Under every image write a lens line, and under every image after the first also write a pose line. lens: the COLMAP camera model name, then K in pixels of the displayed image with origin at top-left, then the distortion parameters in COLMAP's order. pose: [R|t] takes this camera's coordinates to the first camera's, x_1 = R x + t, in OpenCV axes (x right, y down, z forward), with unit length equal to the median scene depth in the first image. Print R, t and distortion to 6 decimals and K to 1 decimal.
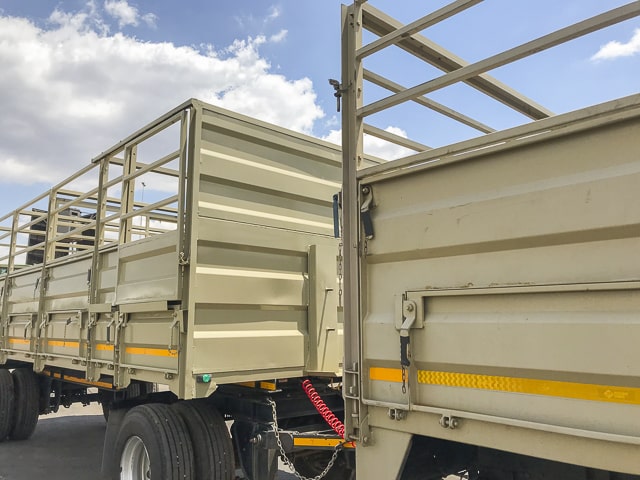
lens RADIAL K [[532.5, 0, 316.6], [0, 532.5, 229.4], [0, 0, 1]] dist [0.000585, 0.000031]
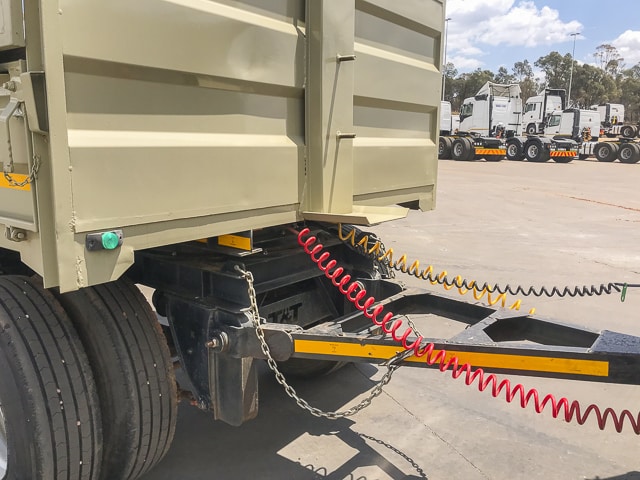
lens RADIAL K [[532.5, 0, 316.6], [0, 532.5, 229.4], [0, 0, 1]] dist [0.000585, 0.000031]
pose [[0.980903, -0.015961, 0.193843, -0.117973], [-0.049363, 0.943565, 0.327488, 0.114465], [-0.188130, -0.330803, 0.924758, 0.534720]]
